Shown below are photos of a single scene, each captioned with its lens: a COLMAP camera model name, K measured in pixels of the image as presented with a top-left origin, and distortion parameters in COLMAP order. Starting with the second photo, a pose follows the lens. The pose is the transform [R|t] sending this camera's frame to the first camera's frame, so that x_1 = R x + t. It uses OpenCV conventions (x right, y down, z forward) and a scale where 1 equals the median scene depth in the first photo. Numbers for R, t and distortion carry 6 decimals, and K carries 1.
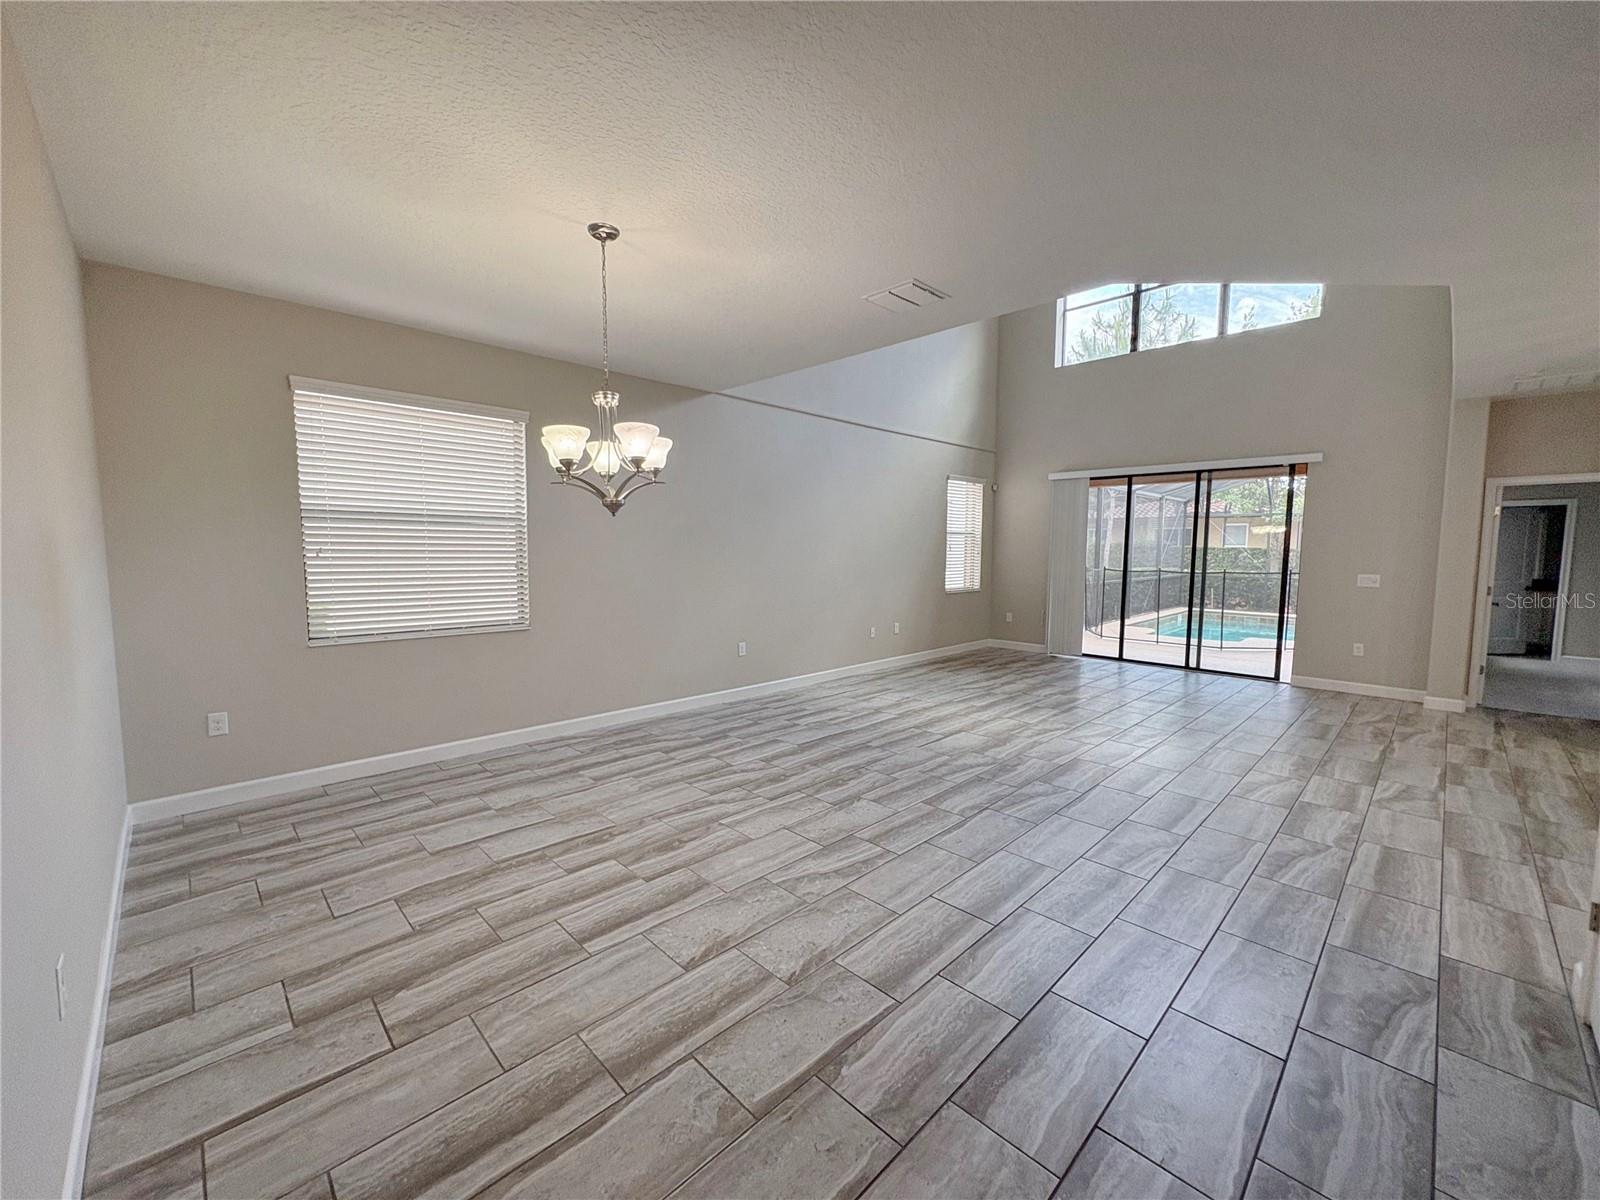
lens RADIAL K [[639.7, 0, 800.9], [0, 639.7, 601.0], [0, 0, 1]] dist [-0.000113, 0.000384]
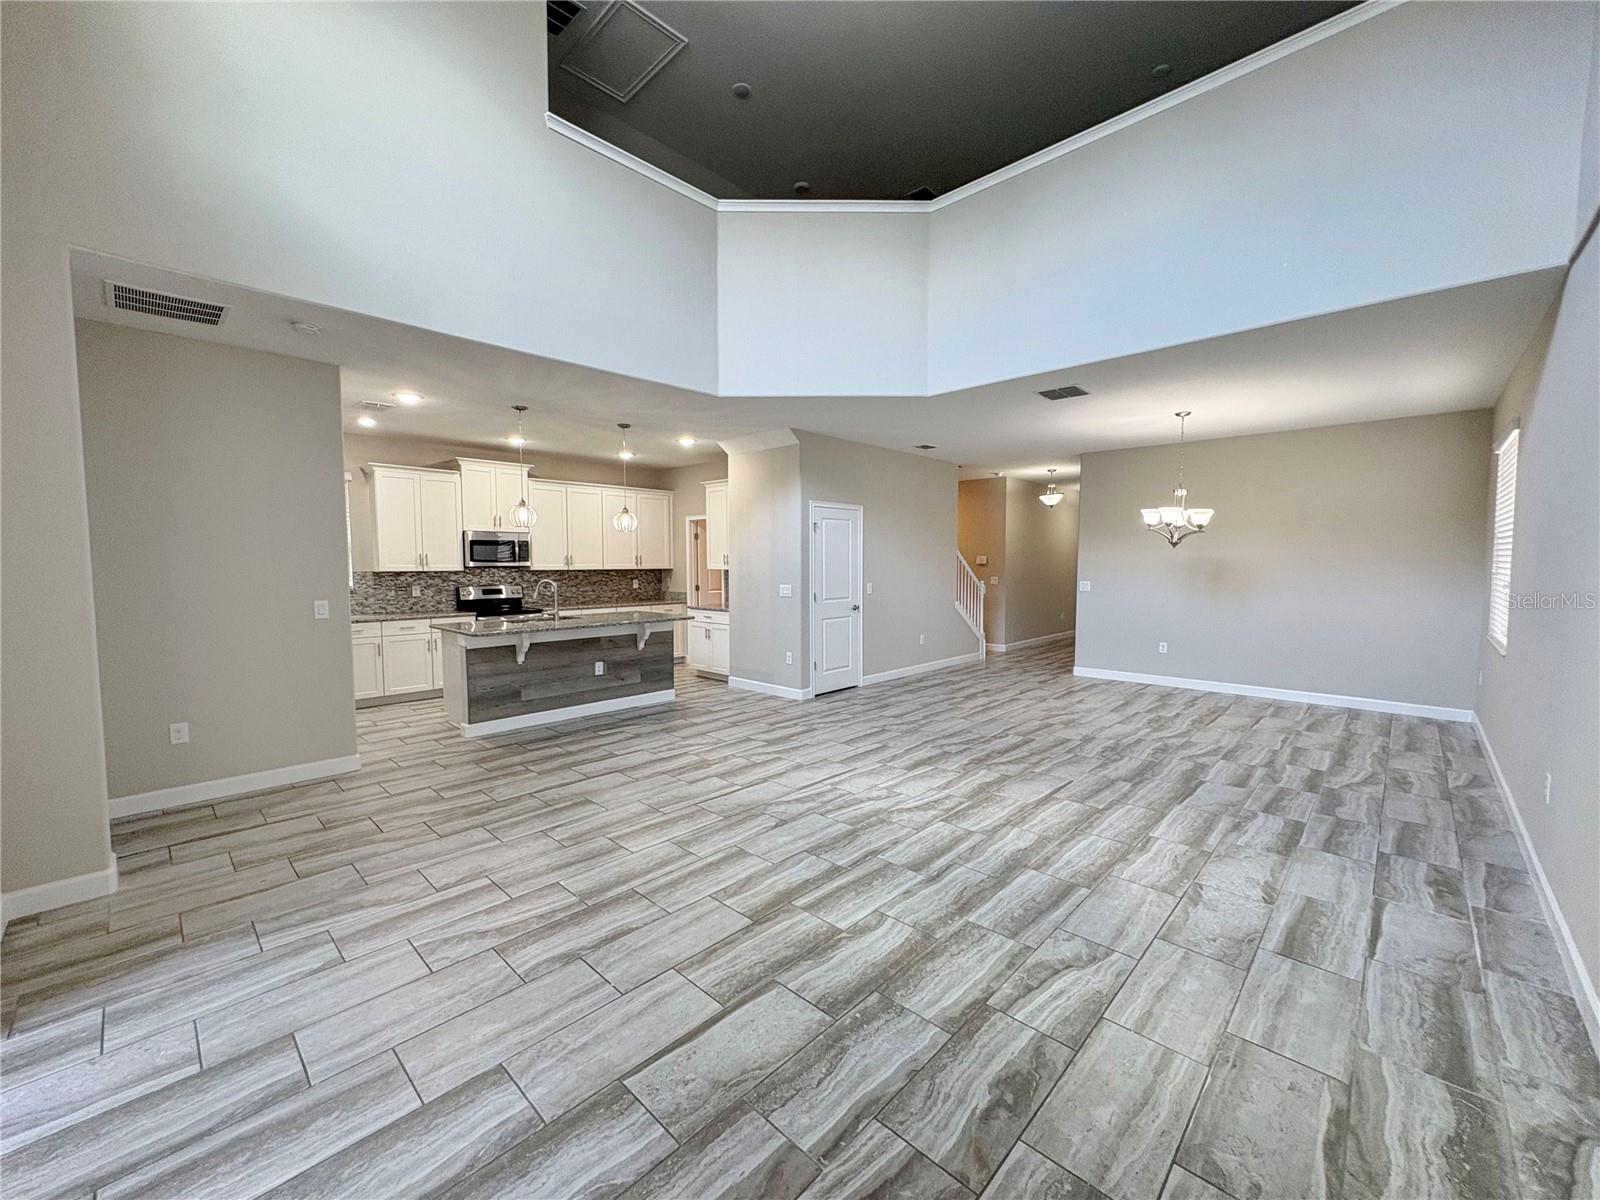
lens RADIAL K [[639.7, 0, 800.4], [0, 639.7, 600.4], [0, 0, 1]] dist [-0.000113, 0.000384]
pose [[-0.999448, -0.003849, -0.032987, 0.657059], [-0.008678, 0.989019, 0.147534, -0.172653], [0.032057, 0.147738, -0.988507, 2.016055]]
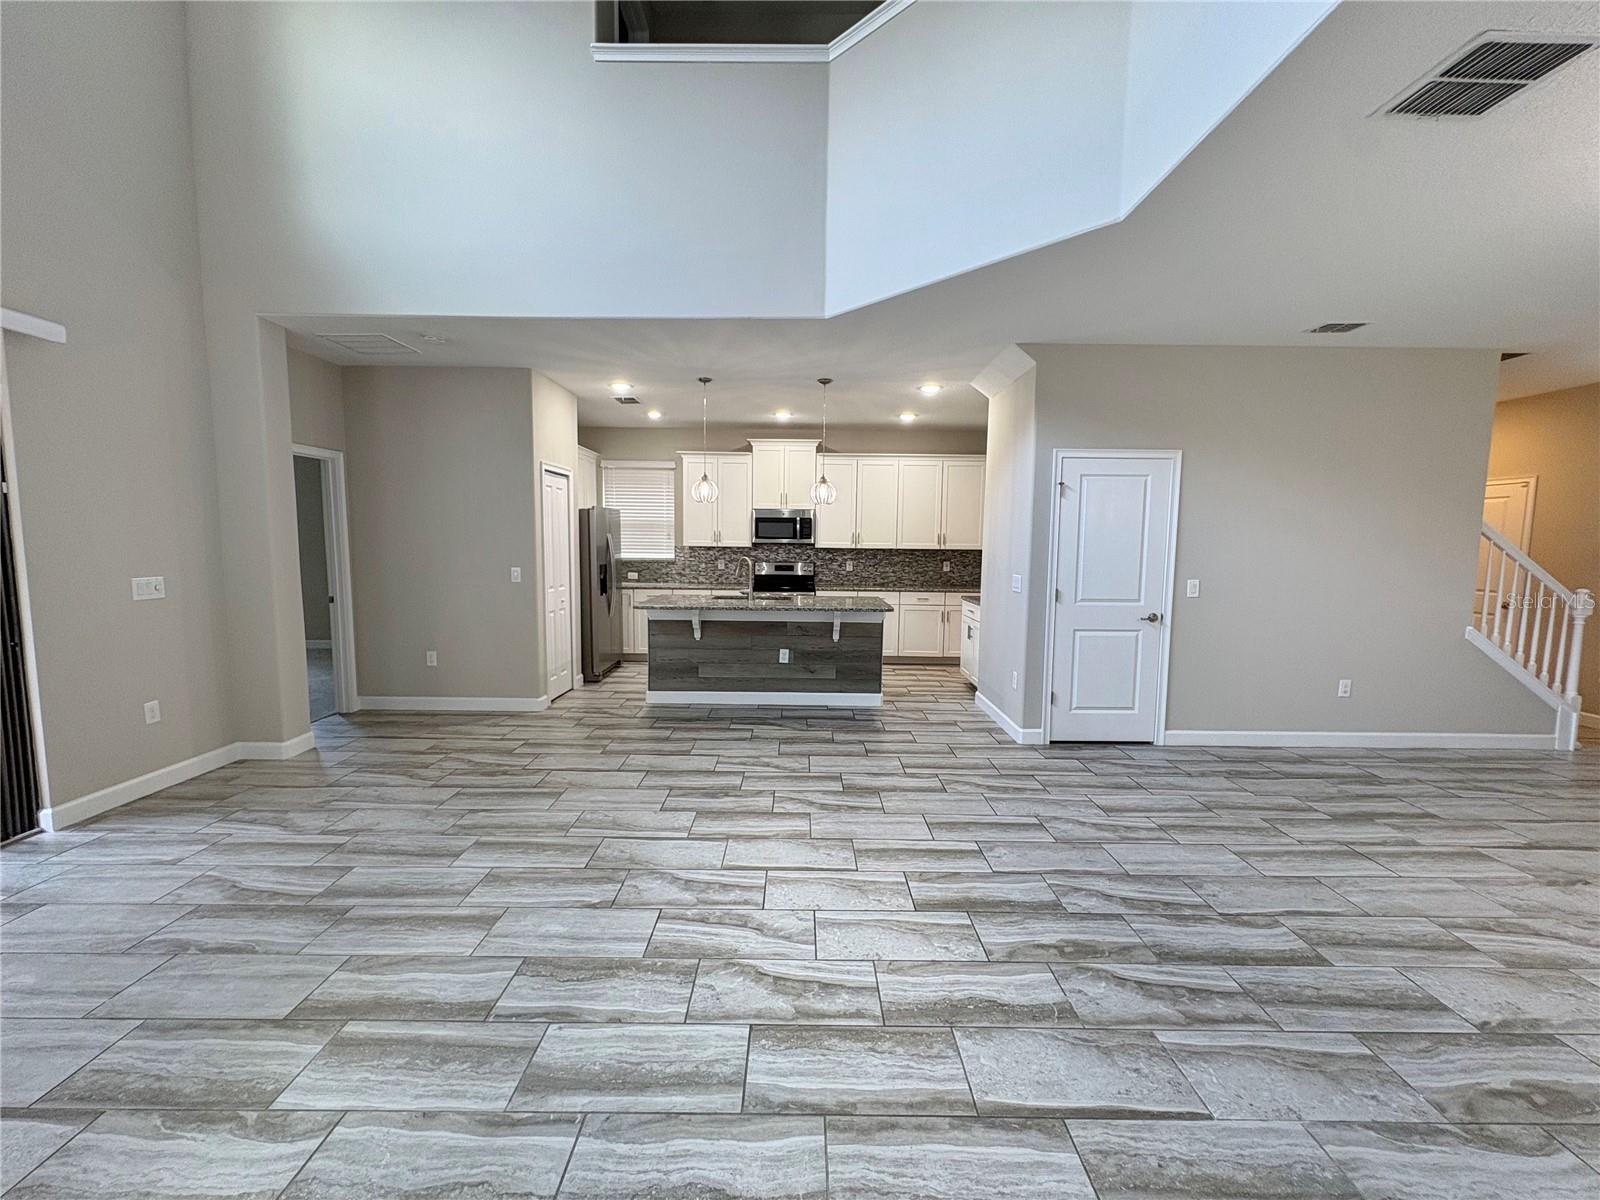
lens RADIAL K [[639.7, 0, 801.2], [0, 639.7, 600.4], [0, 0, 1]] dist [-0.000113, 0.000384]
pose [[-0.713240, -0.081217, 0.696199, 0.132611], [0.044691, 0.985974, 0.160807, -0.126759], [-0.699494, 0.145807, -0.699606, 1.478134]]
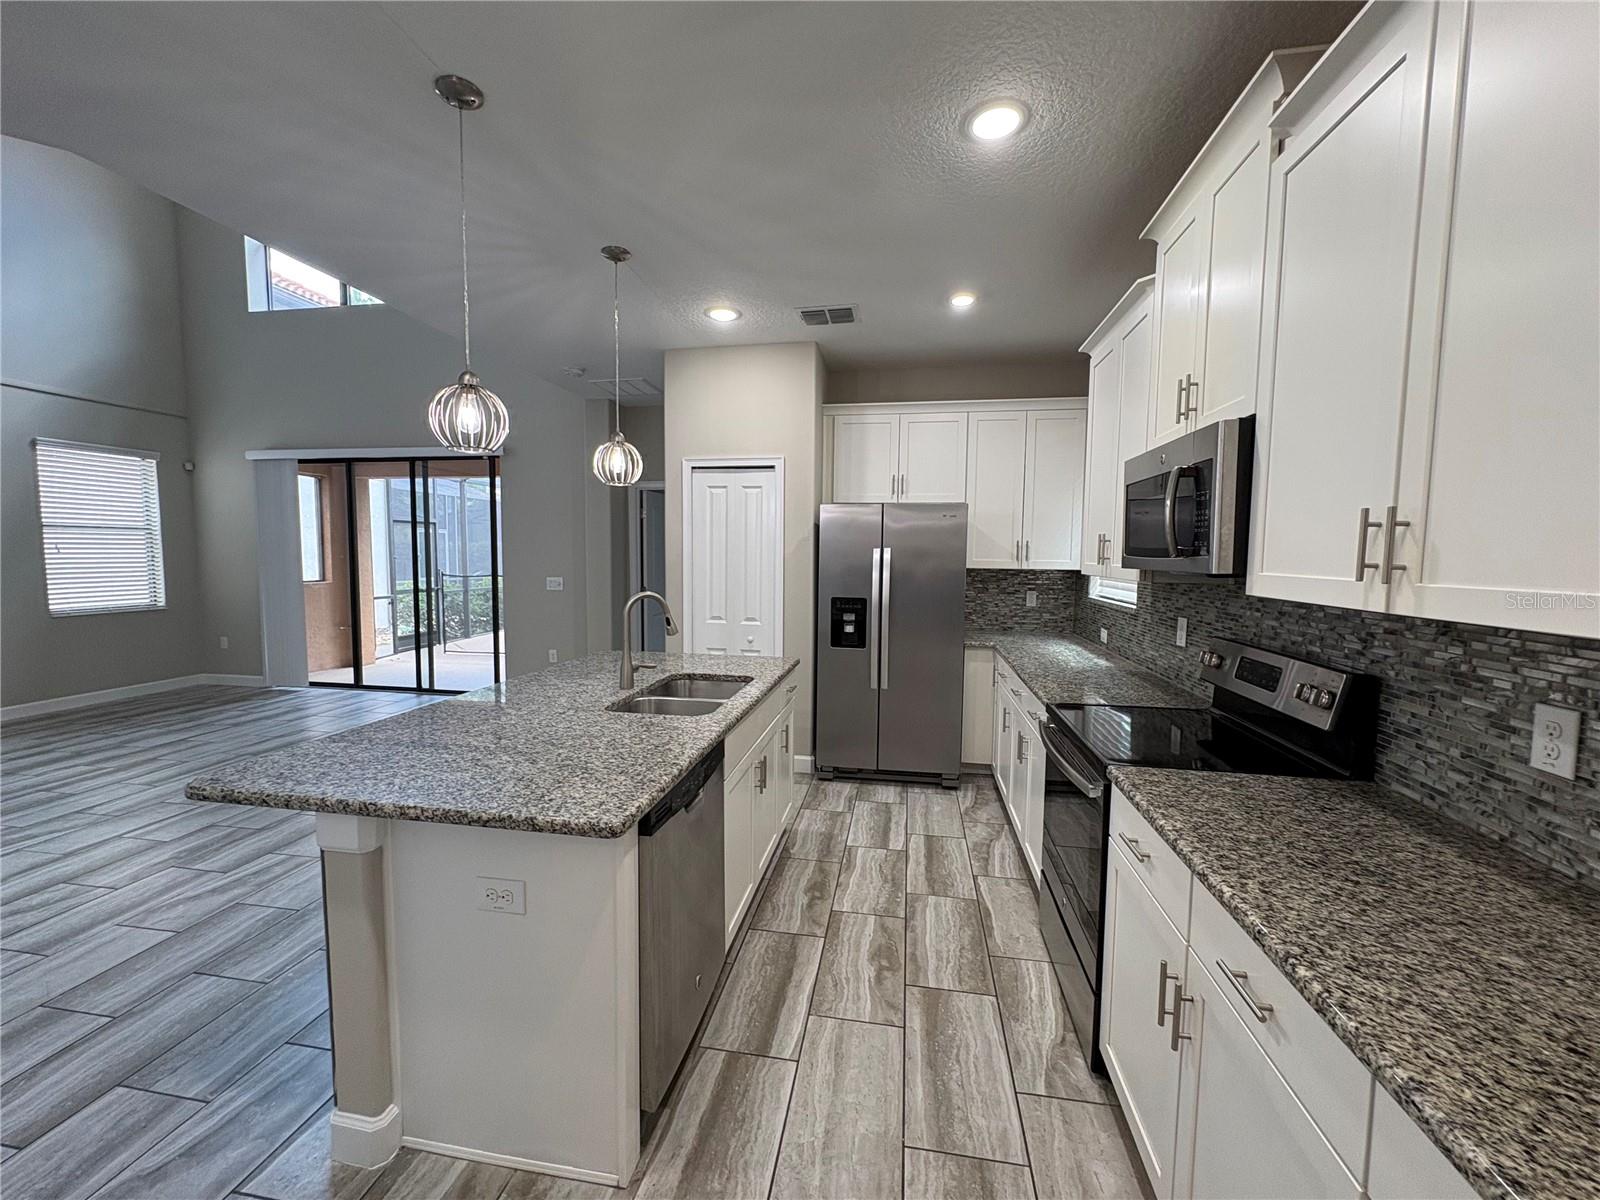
lens RADIAL K [[639.7, 0, 801.0], [0, 639.7, 599.8], [0, 0, 1]] dist [-0.000113, 0.000384]
pose [[0.810853, -0.042379, 0.583713, 0.932390], [0.047342, 0.998856, 0.006754, 0.005333], [-0.583332, 0.022157, 0.811932, 0.015726]]
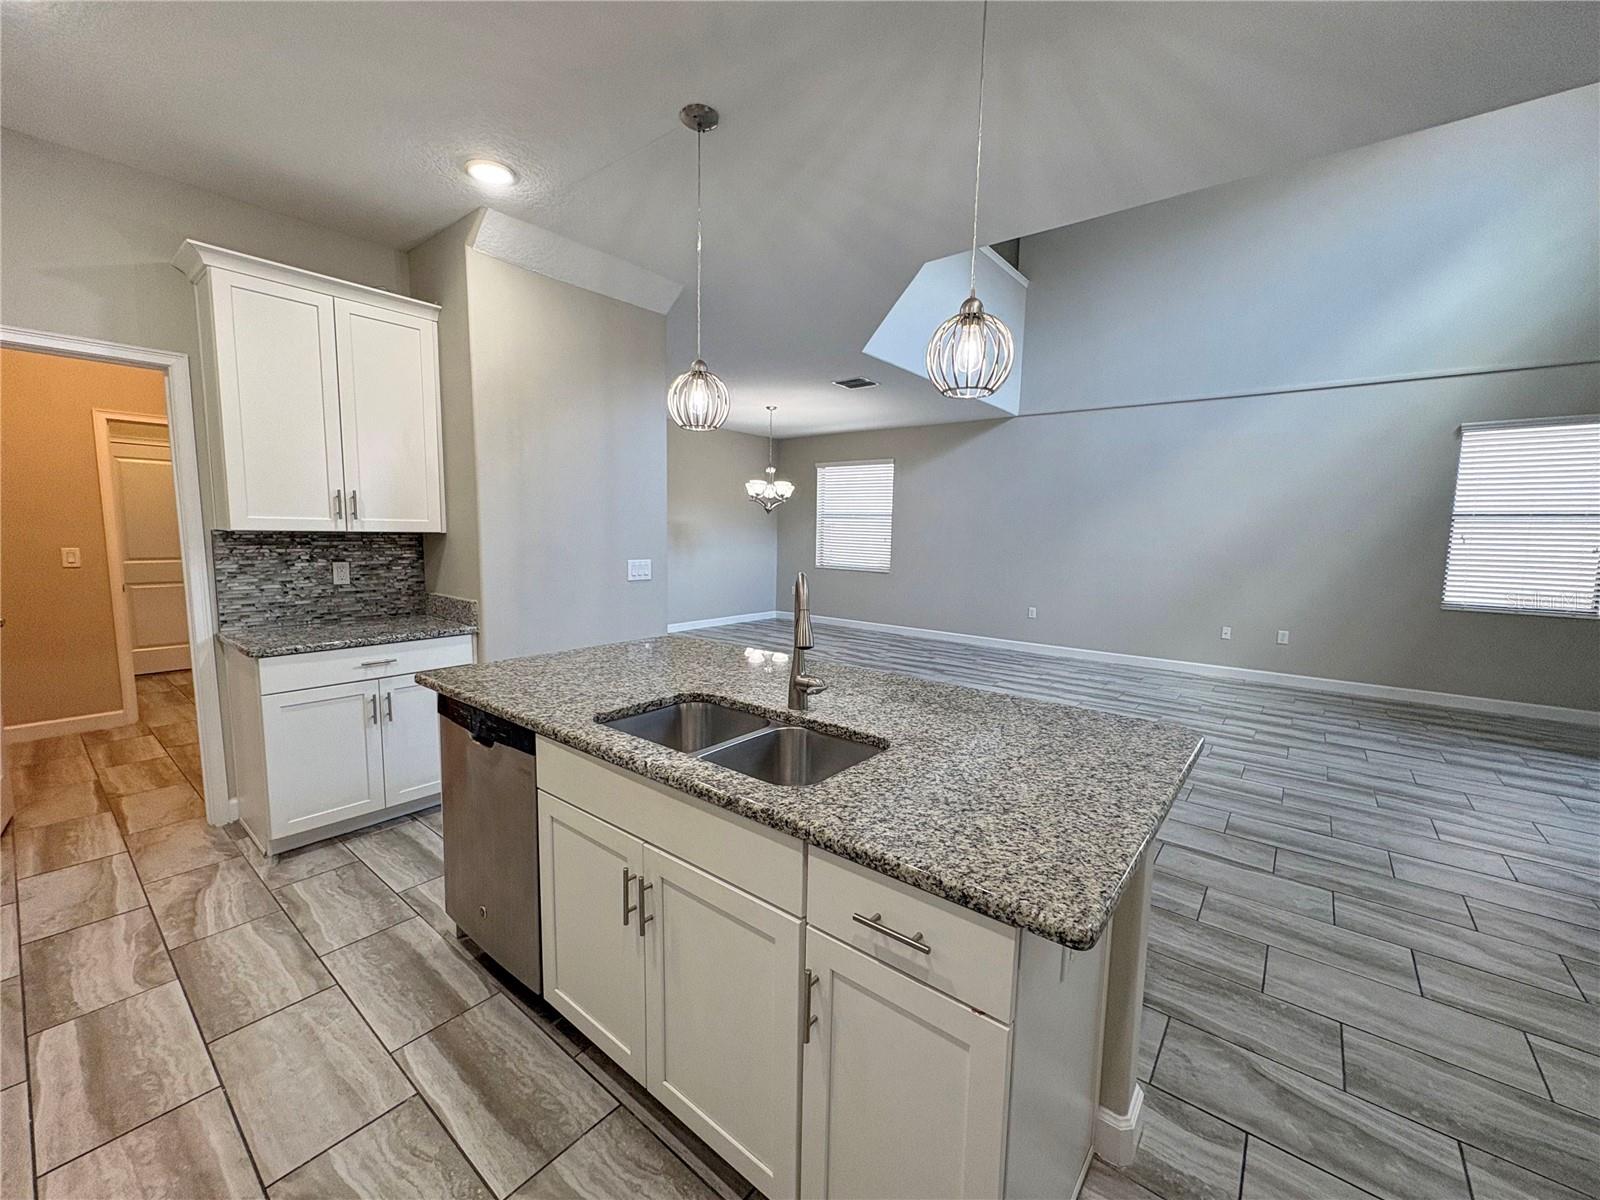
lens RADIAL K [[639.7, 0, 801.1], [0, 639.7, 599.3], [0, 0, 1]] dist [-0.000113, 0.000384]
pose [[0.118525, 0.102283, -0.987669, 1.563570], [-0.103806, 0.990506, 0.090120, -0.024618], [0.987510, 0.091845, 0.128017, 0.548208]]
